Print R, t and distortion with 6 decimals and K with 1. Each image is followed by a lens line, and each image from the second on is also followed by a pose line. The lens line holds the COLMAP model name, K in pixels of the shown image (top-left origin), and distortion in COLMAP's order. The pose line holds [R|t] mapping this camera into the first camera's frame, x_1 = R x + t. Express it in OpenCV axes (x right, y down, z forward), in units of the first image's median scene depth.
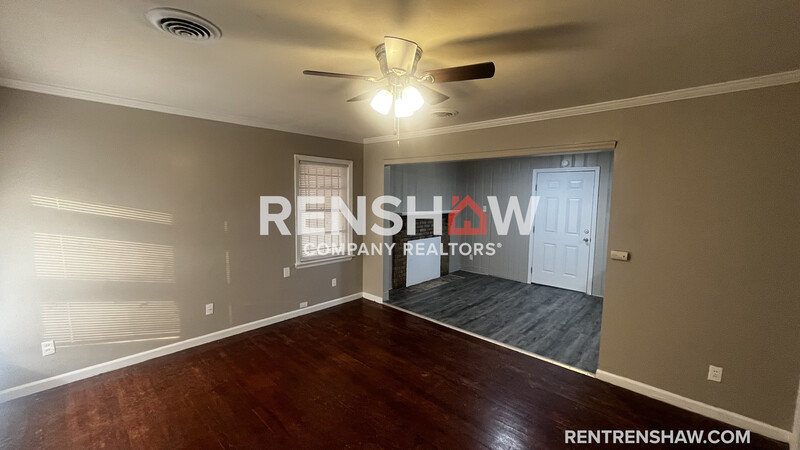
lens RADIAL K [[327.1, 0, 398.1], [0, 327.1, 224.8], [0, 0, 1]] dist [0.003226, 0.000664]
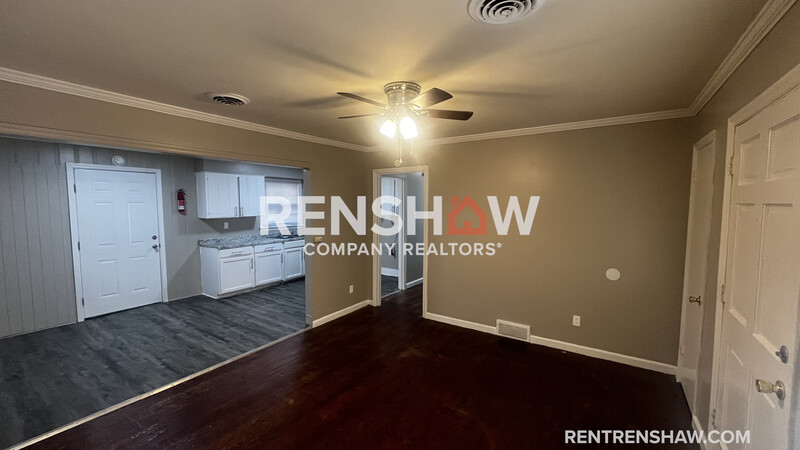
lens RADIAL K [[327.1, 0, 396.7], [0, 327.1, 224.1], [0, 0, 1]] dist [0.003226, 0.000664]
pose [[-0.153382, -0.079750, 0.984944, -0.537804], [0.092701, 0.991181, 0.094691, -0.049872], [-0.983809, 0.105829, -0.144636, 0.540113]]
